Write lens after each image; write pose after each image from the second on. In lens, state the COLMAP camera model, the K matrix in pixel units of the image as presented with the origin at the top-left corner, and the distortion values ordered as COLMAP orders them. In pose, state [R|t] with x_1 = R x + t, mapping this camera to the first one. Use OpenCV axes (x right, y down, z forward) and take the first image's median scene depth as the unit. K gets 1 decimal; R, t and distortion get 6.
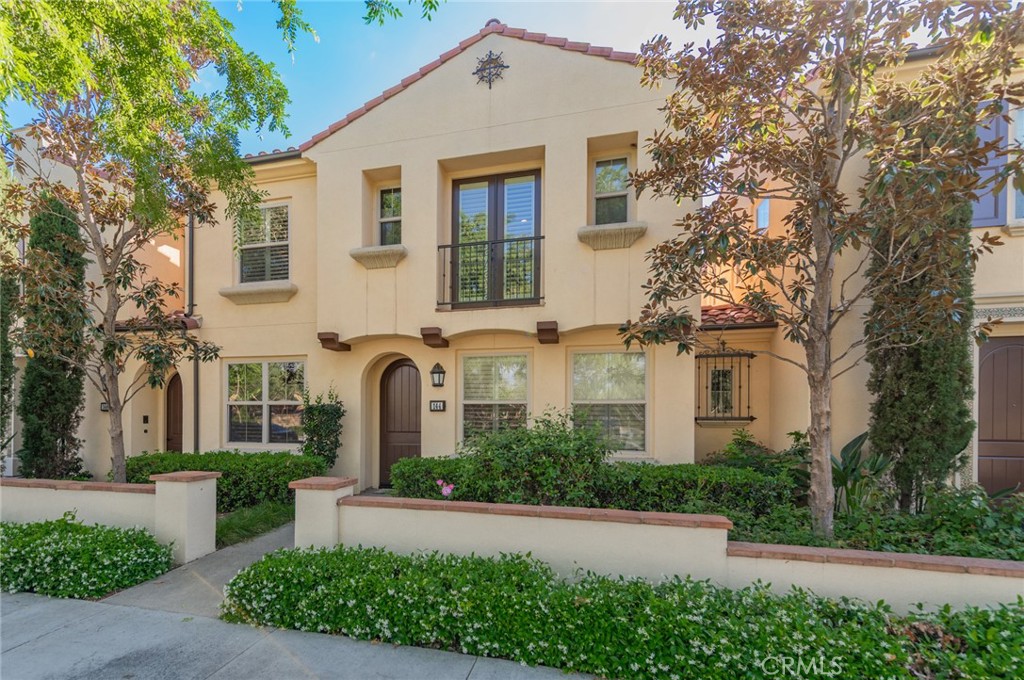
lens RADIAL K [[385.7, 0, 523.6], [0, 385.7, 310.0], [0, 0, 1]] dist [0.003987, -0.000273]
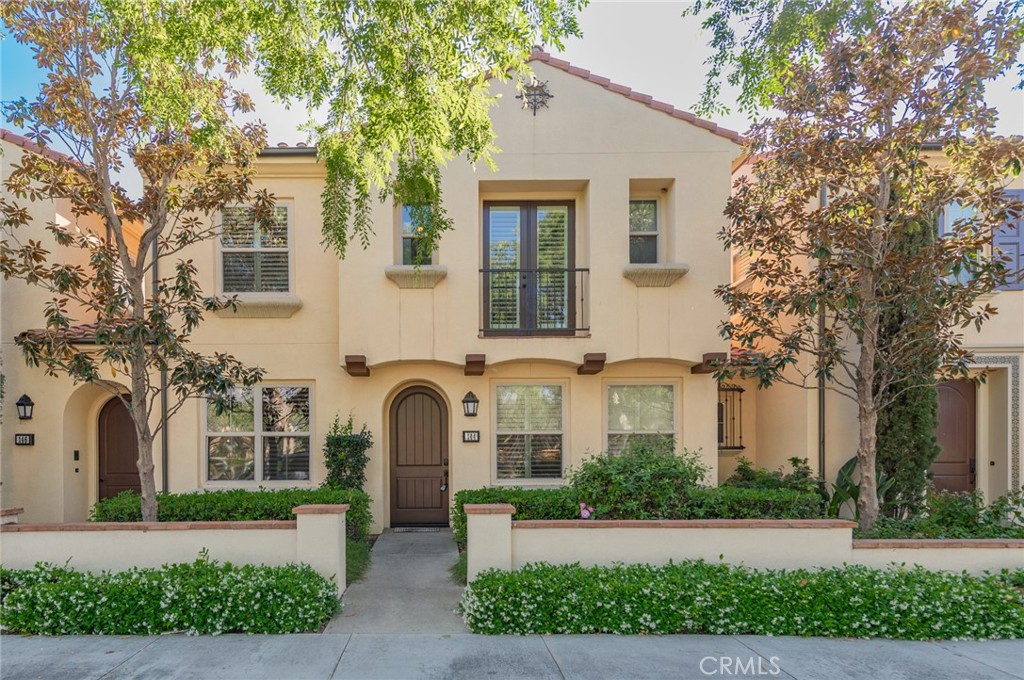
lens RADIAL K [[417.5, 0, 538.8], [0, 417.5, 329.1], [0, 0, 1]] dist [0.002968, -0.000008]
pose [[0.976213, 0.050996, 0.210731, -0.289434], [-0.047504, 0.998637, -0.021607, -0.002443], [-0.211546, 0.011083, 0.977305, -0.047573]]
